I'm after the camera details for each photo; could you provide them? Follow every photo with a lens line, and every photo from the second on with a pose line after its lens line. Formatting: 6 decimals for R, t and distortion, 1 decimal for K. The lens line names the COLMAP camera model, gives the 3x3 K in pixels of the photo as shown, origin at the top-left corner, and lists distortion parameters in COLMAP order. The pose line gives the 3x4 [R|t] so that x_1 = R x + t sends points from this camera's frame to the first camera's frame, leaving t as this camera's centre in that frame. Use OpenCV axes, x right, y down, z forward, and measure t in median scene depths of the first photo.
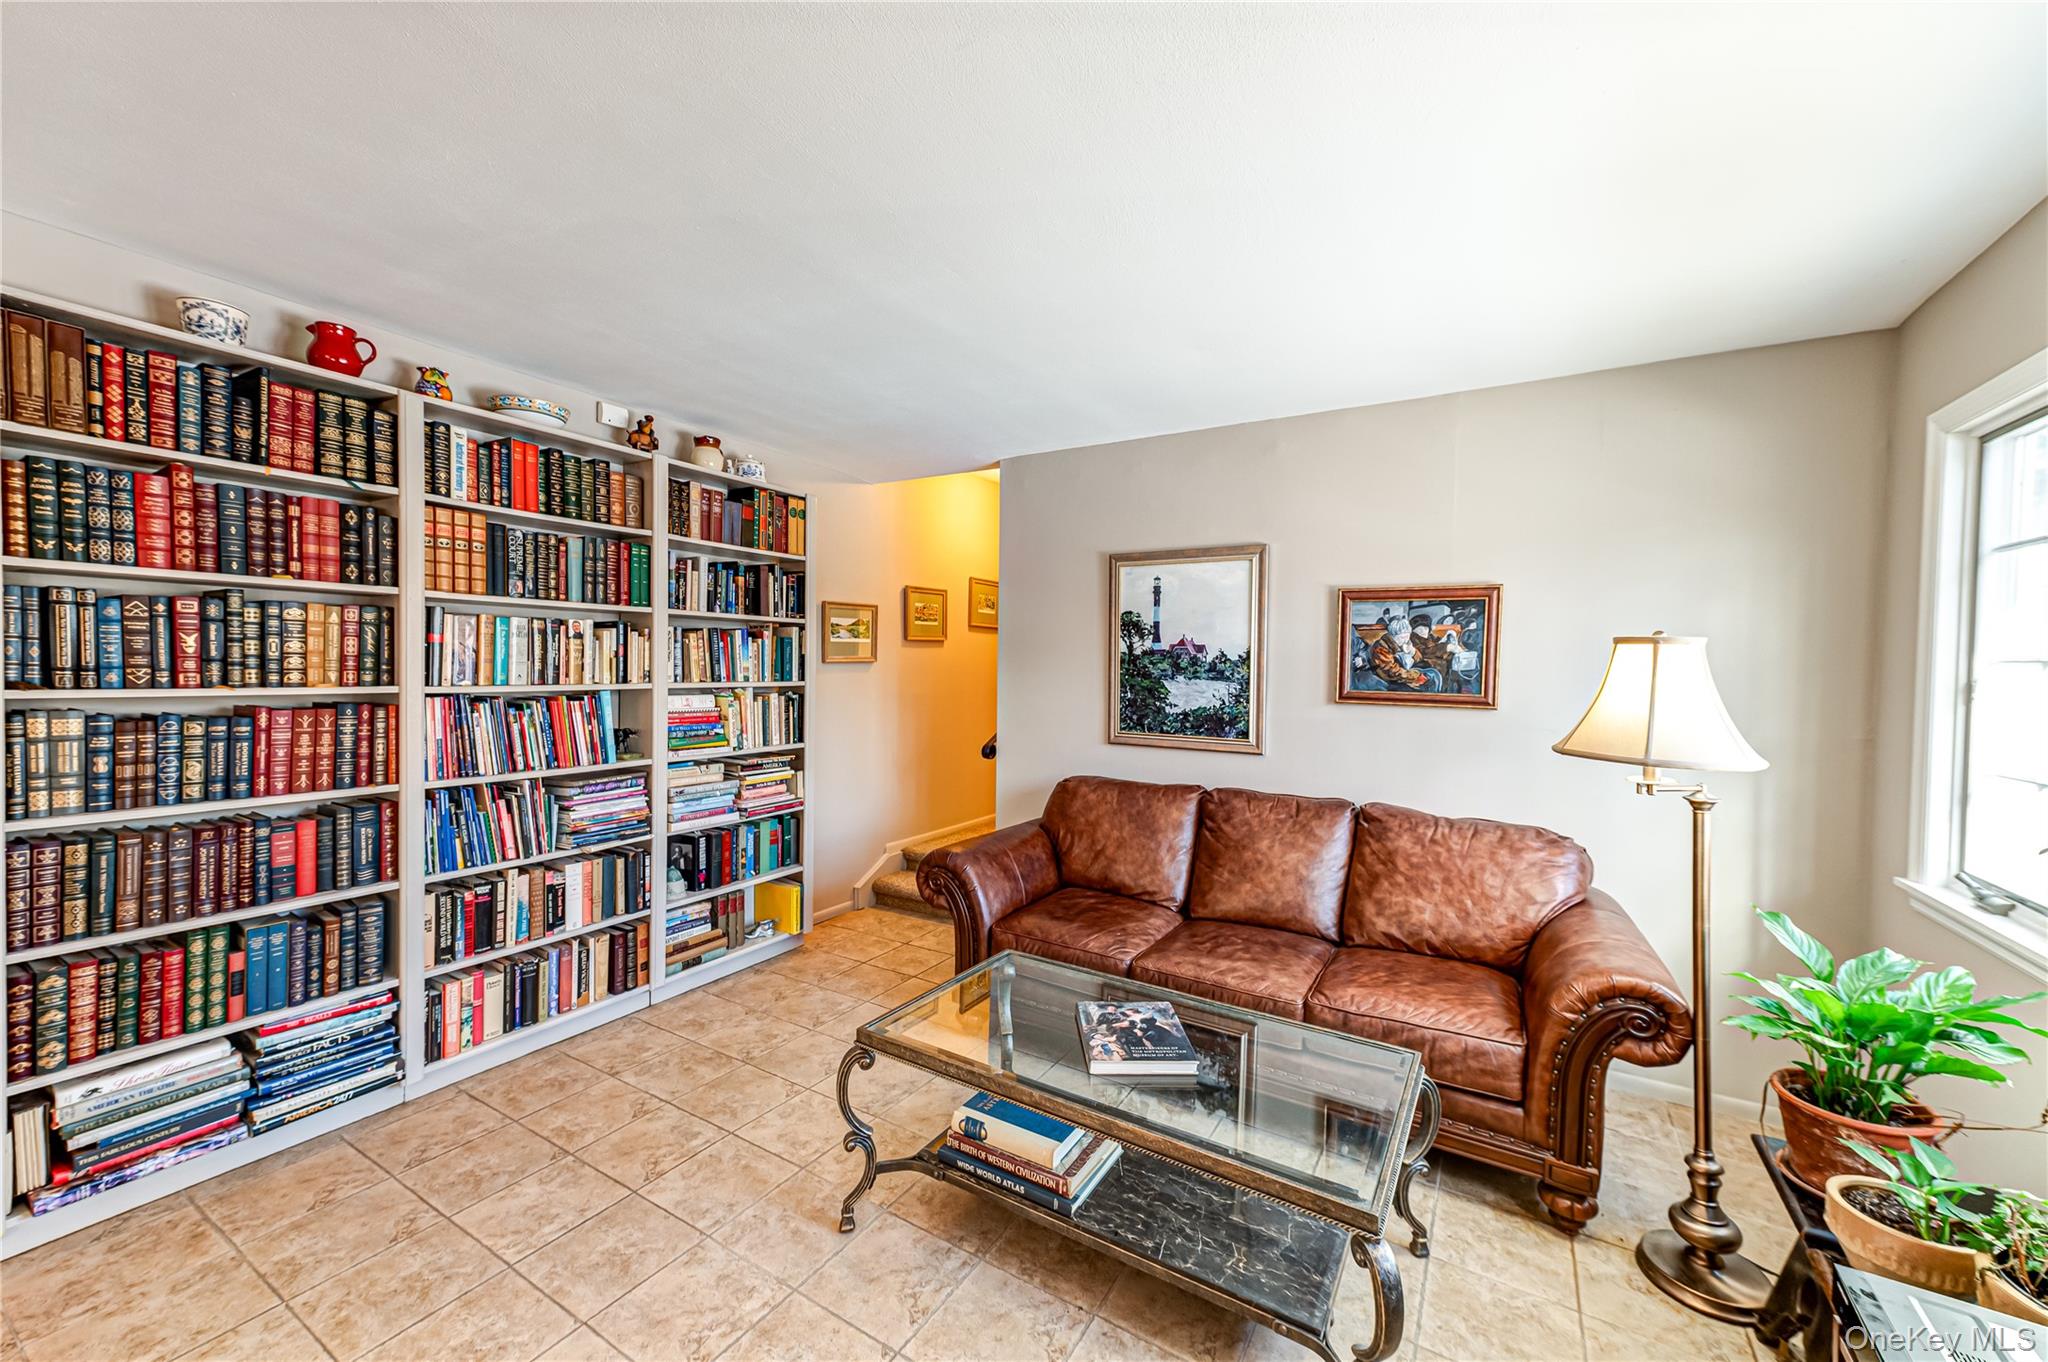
lens RADIAL K [[786.6, 0, 1019.3], [0, 786.6, 682.3], [0, 0, 1]] dist [0.015005, 0.000111]
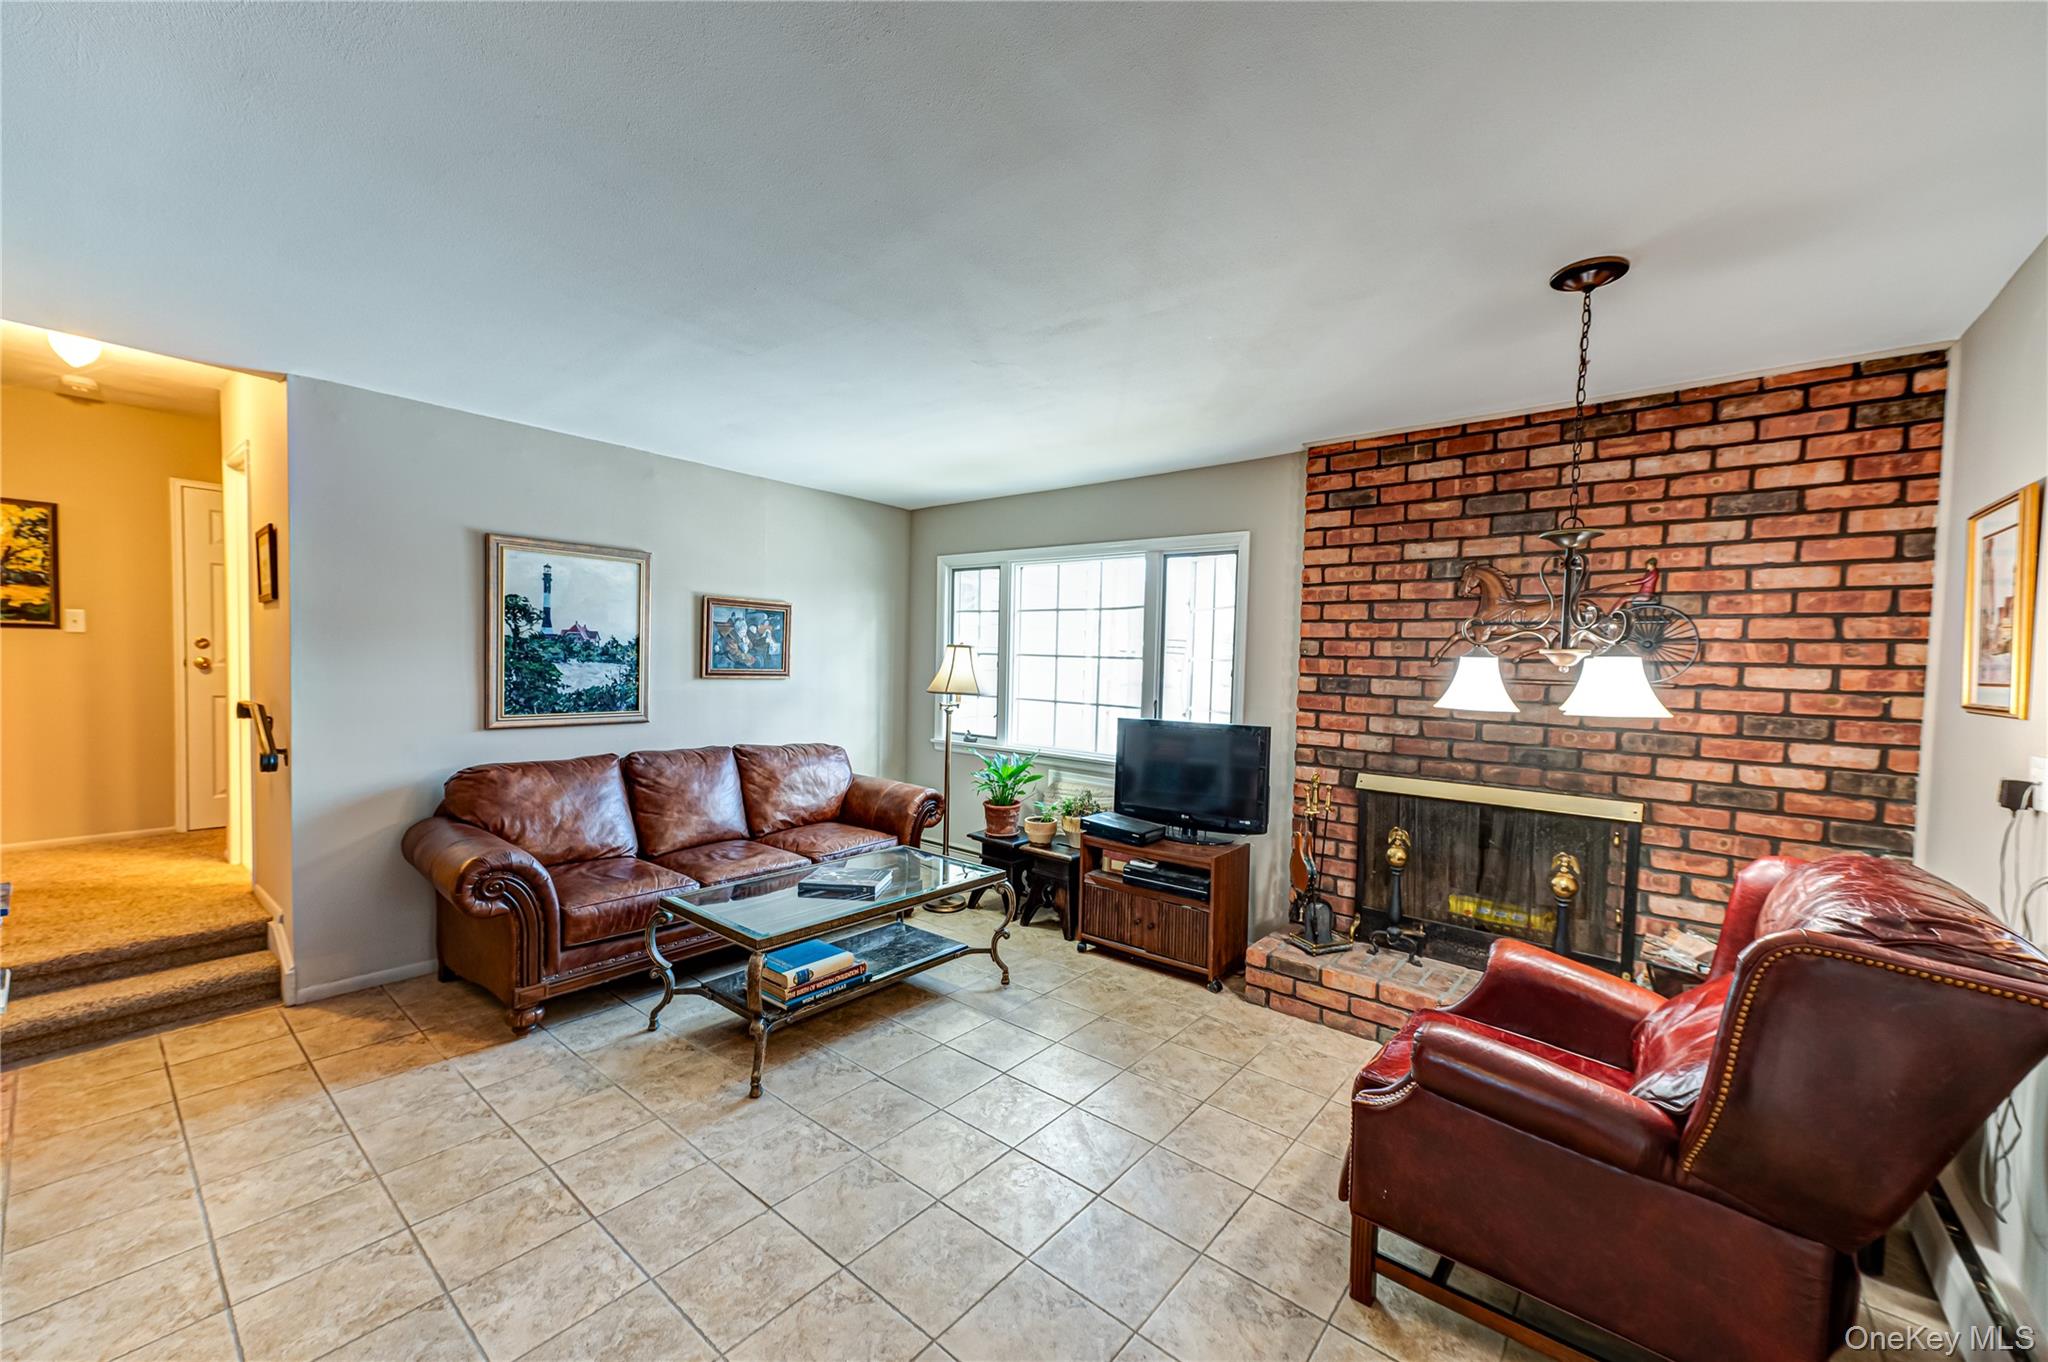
lens RADIAL K [[786.6, 0, 1034.8], [0, 786.6, 684.7], [0, 0, 1]] dist [0.015005, 0.000111]
pose [[0.136466, -0.043194, 0.989703, -0.828799], [0.001839, 0.999058, 0.043349, -0.019691], [-0.990643, -0.004096, 0.136417, 0.223622]]
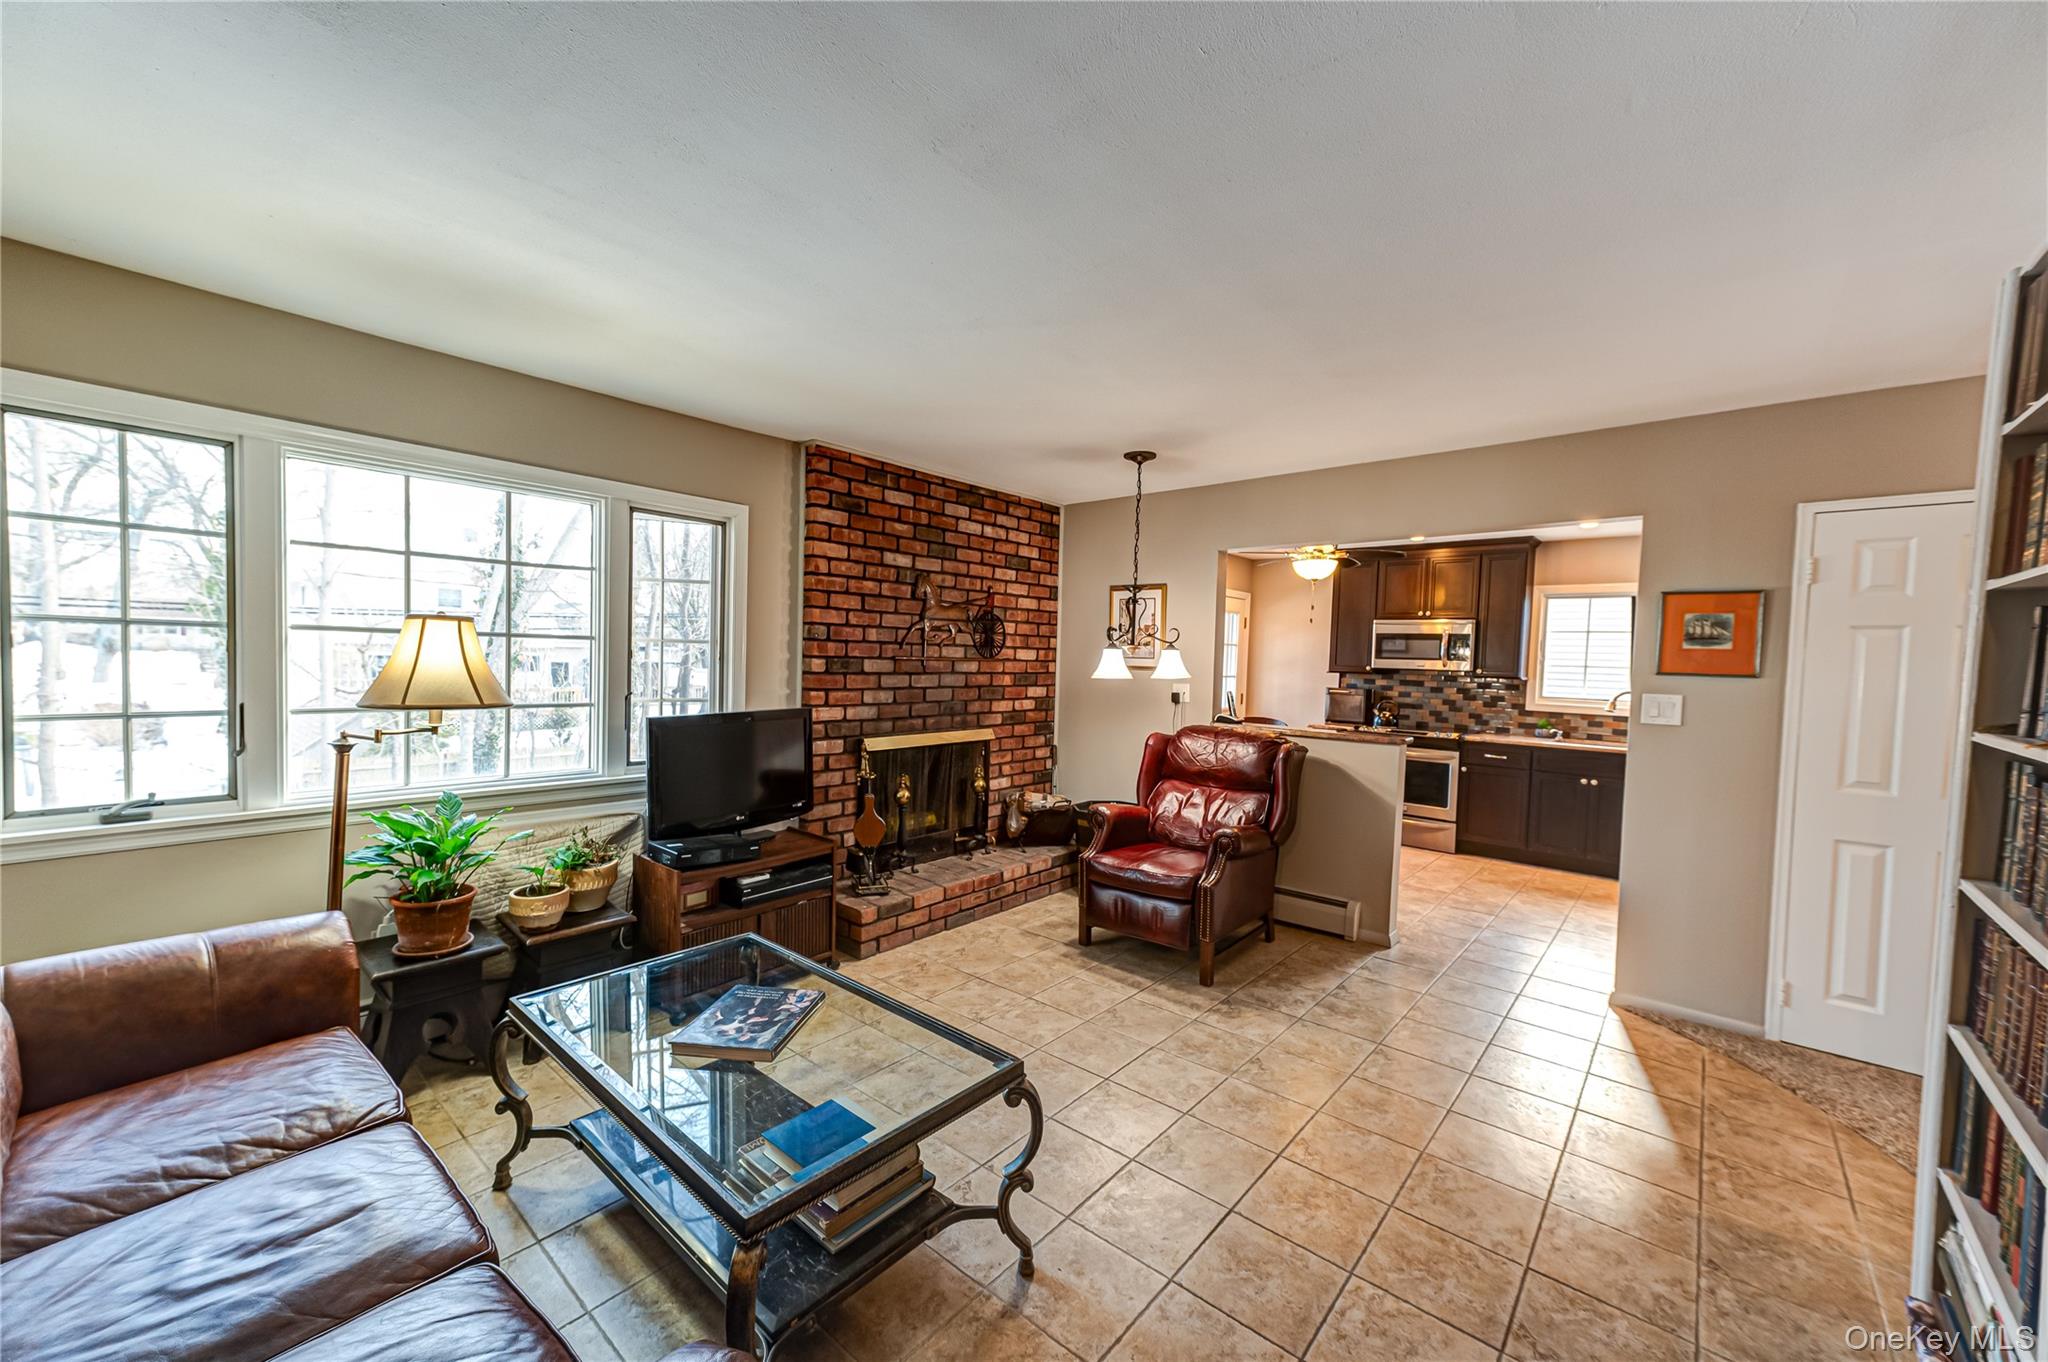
lens RADIAL K [[786.6, 0, 1028.3], [0, 786.6, 682.2], [0, 0, 1]] dist [0.015005, 0.000111]
pose [[-0.985847, -0.045818, 0.161268, -0.199605], [-0.036079, 0.997373, 0.062812, -0.032915], [-0.163722, 0.056105, -0.984910, 1.109710]]
